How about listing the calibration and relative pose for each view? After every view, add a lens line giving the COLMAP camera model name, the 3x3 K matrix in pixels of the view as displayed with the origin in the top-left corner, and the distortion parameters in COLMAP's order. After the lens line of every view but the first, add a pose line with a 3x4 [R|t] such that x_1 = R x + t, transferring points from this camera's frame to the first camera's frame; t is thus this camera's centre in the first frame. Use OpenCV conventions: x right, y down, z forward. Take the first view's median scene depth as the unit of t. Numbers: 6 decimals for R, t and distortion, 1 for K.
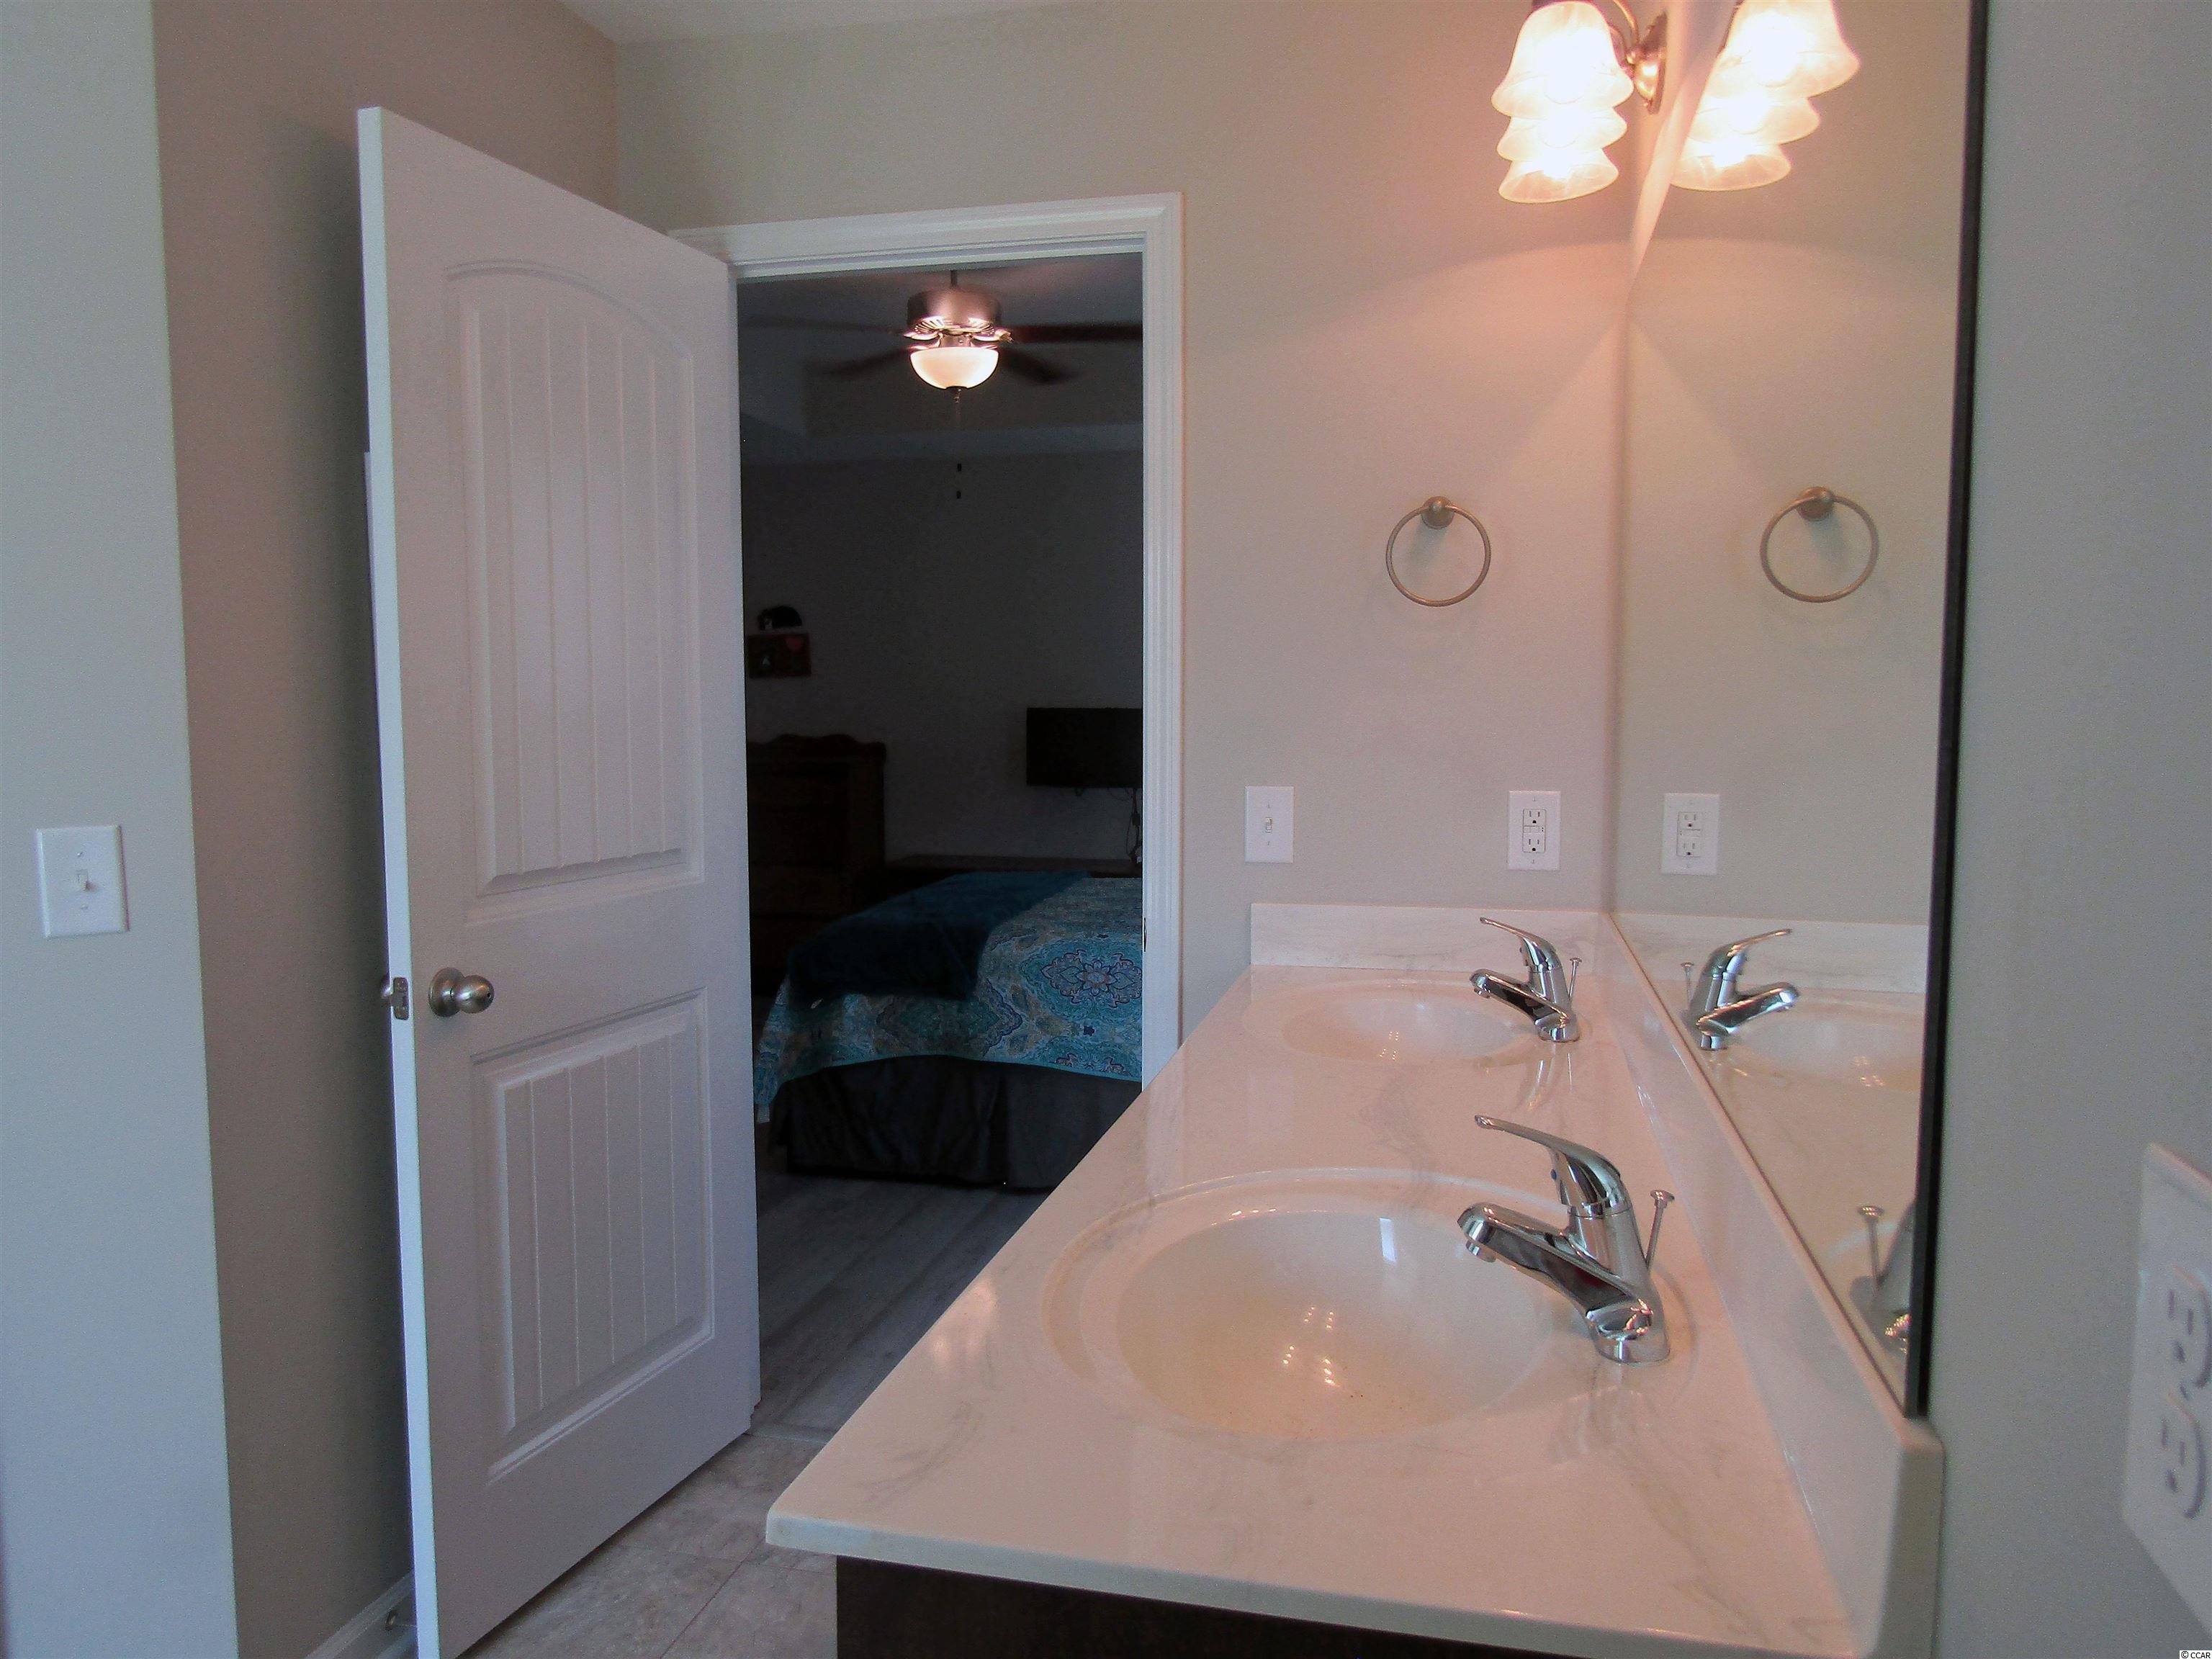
lens RADIAL K [[1562.0, 0, 1115.9], [0, 1562.0, 833.3], [0, 0, 1]] dist [-0.011901, 0.006504]
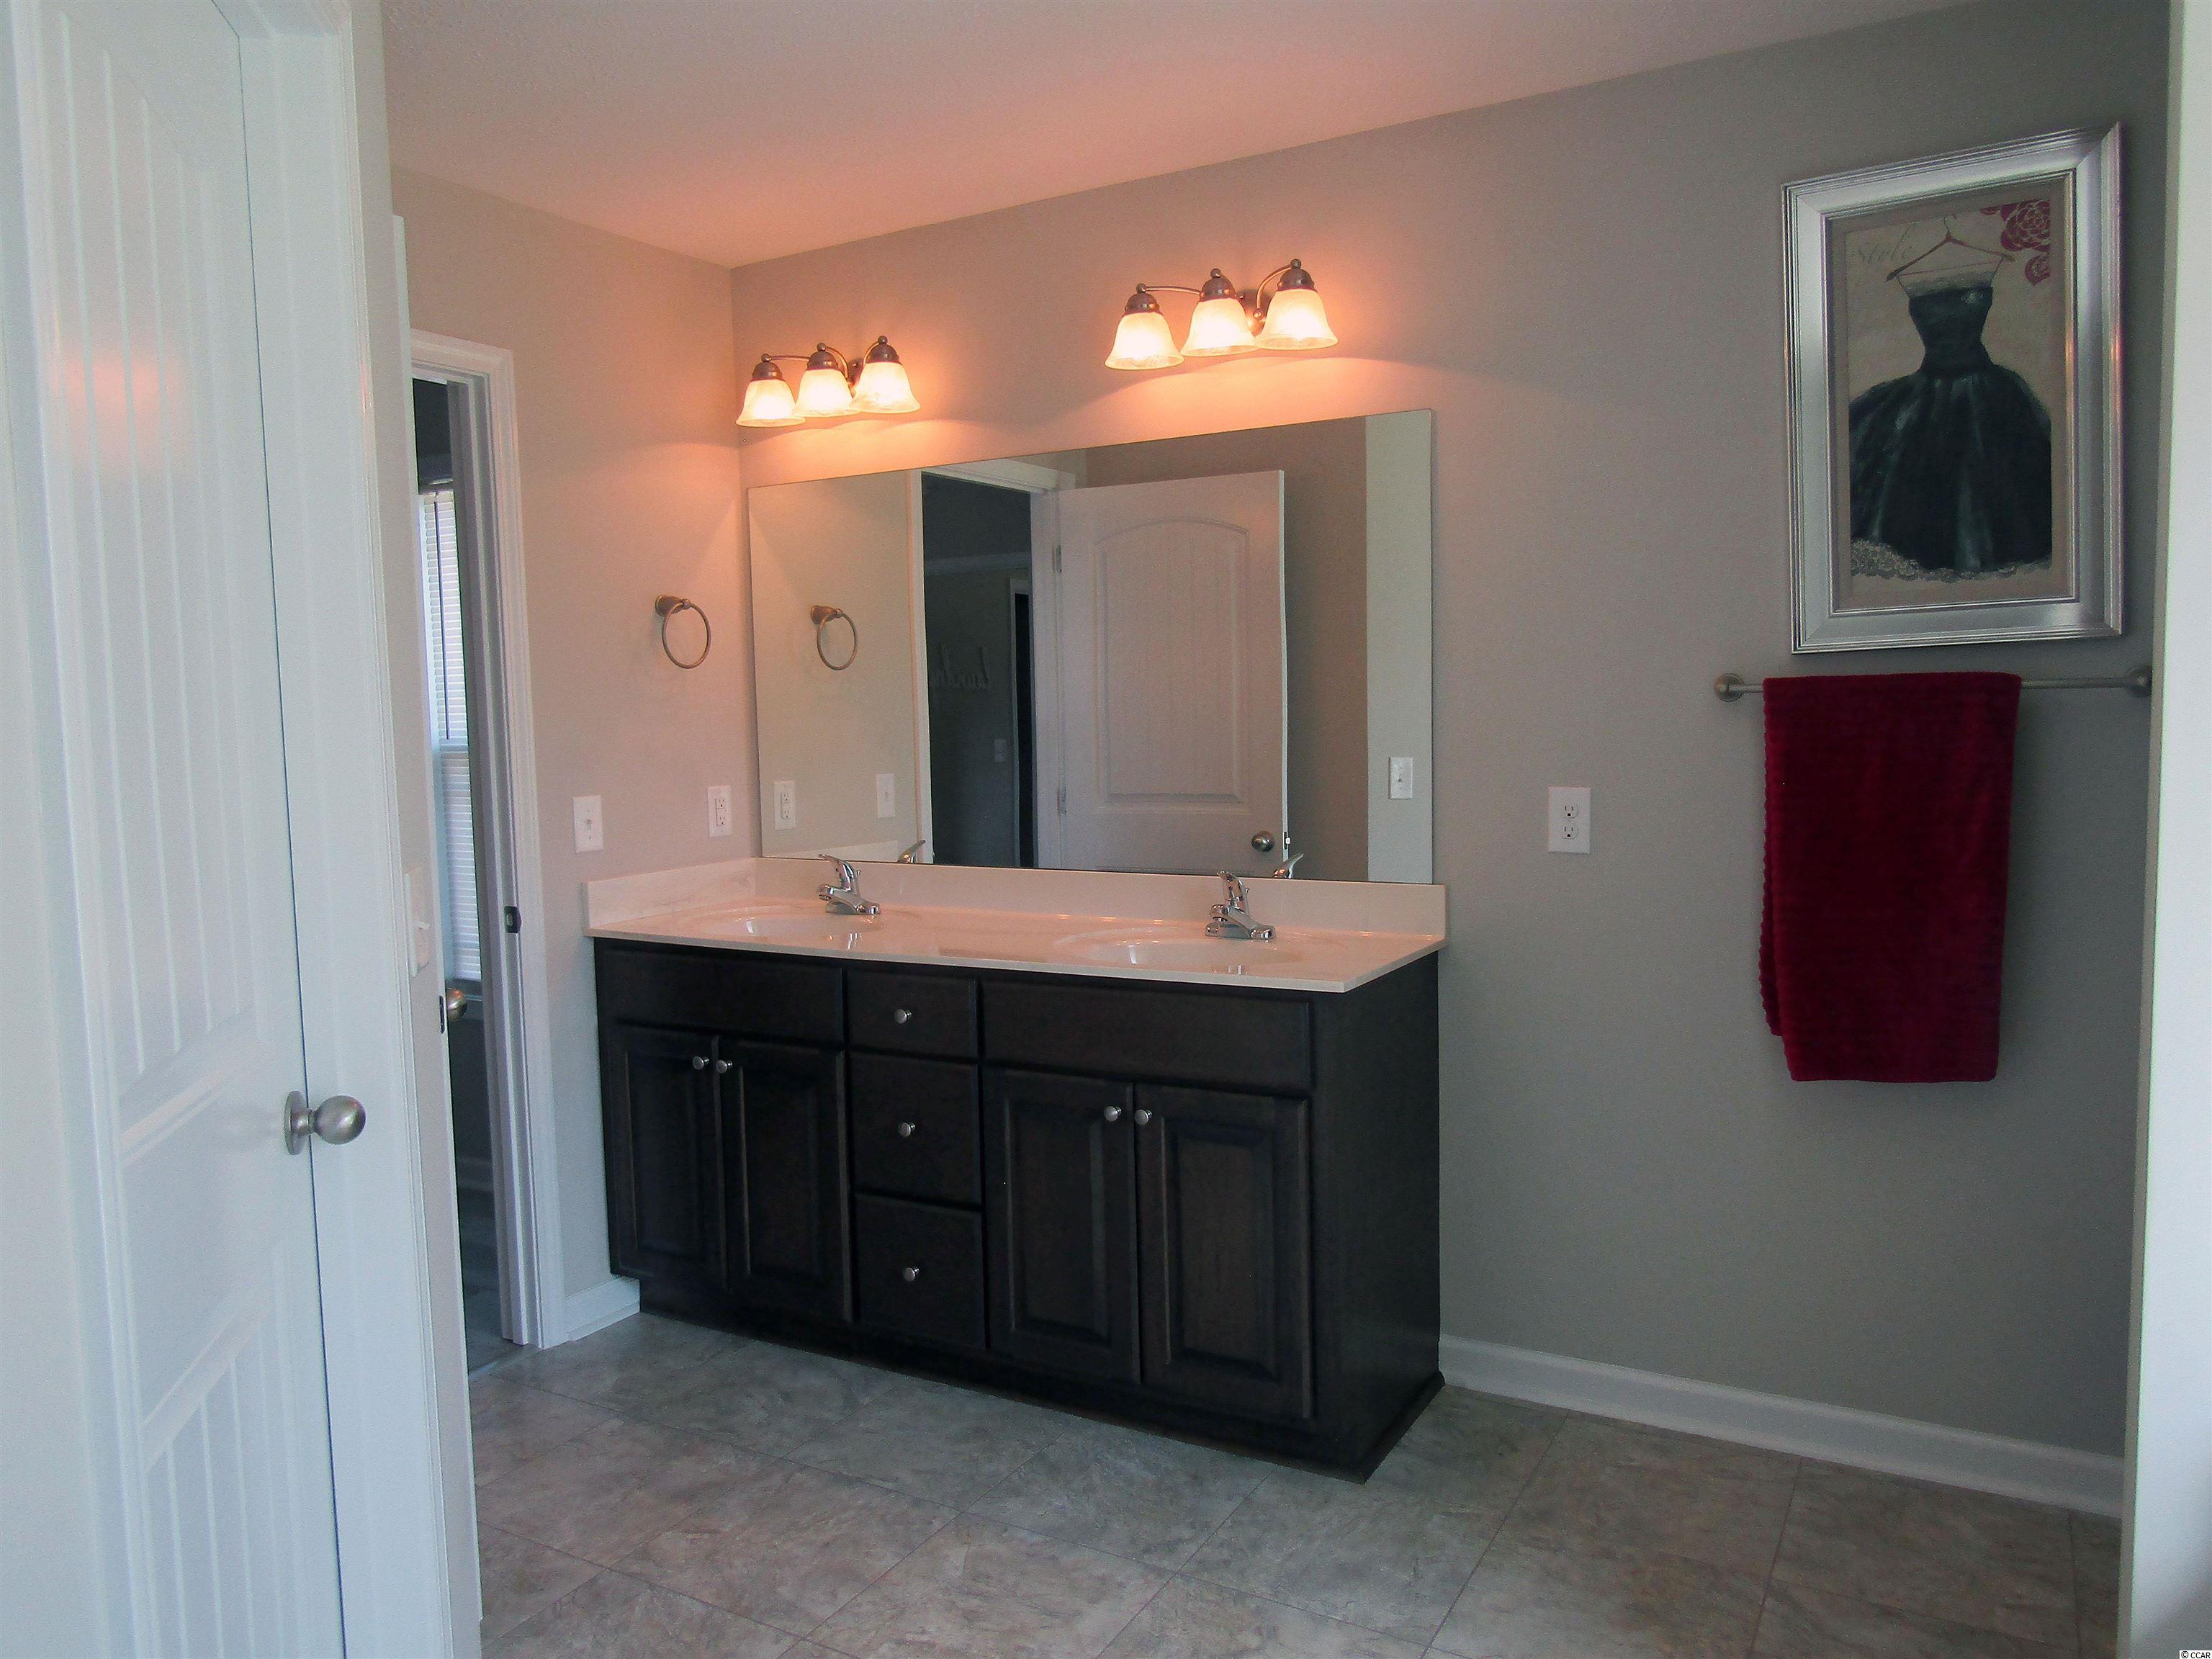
lens RADIAL K [[1562.0, 0, 1119.3], [0, 1562.0, 837.8], [0, 0, 1]] dist [-0.011901, 0.006504]
pose [[0.266931, -0.088559, 0.959638, -1.133436], [0.104903, 0.992522, 0.062414, -0.031051], [-0.957989, 0.084009, 0.274225, 0.189837]]
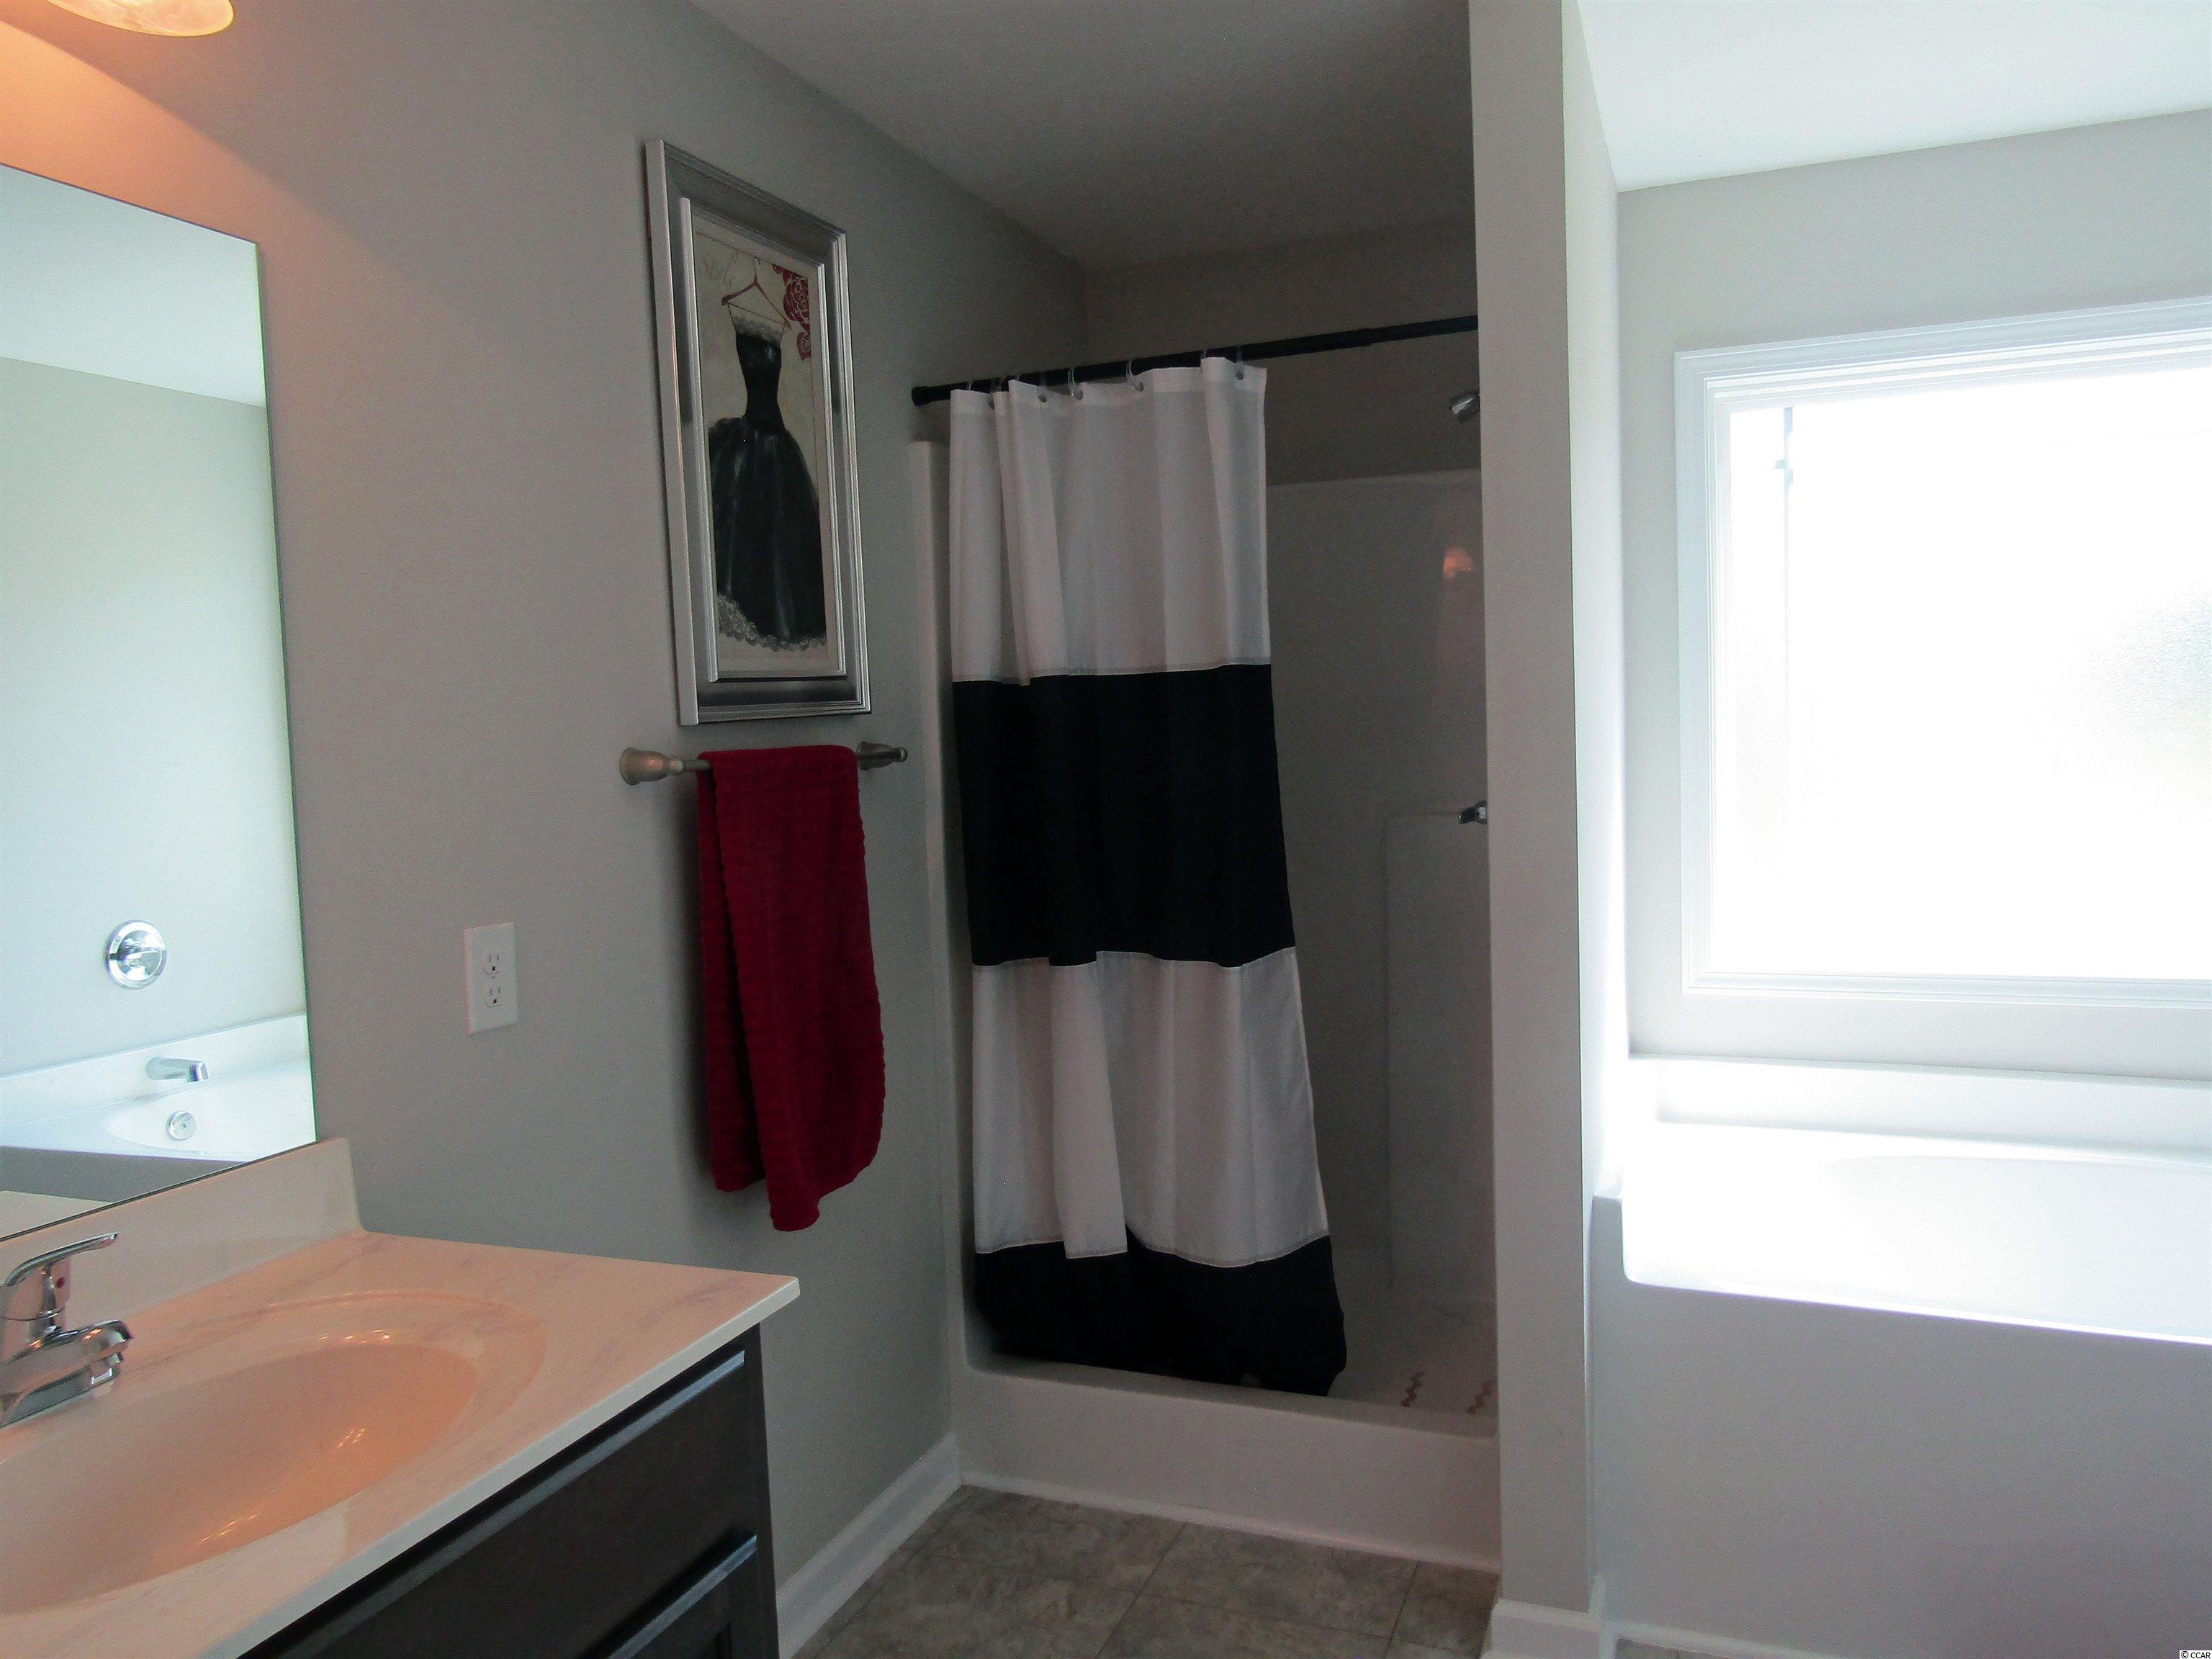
lens RADIAL K [[1562.0, 0, 1105.6], [0, 1562.0, 820.5], [0, 0, 1]] dist [-0.011901, 0.006504]
pose [[-0.989990, 0.024458, 0.139002, -0.284234], [0.045181, 0.987963, 0.147948, -0.109494], [-0.133710, 0.152747, -0.979178, 0.889355]]
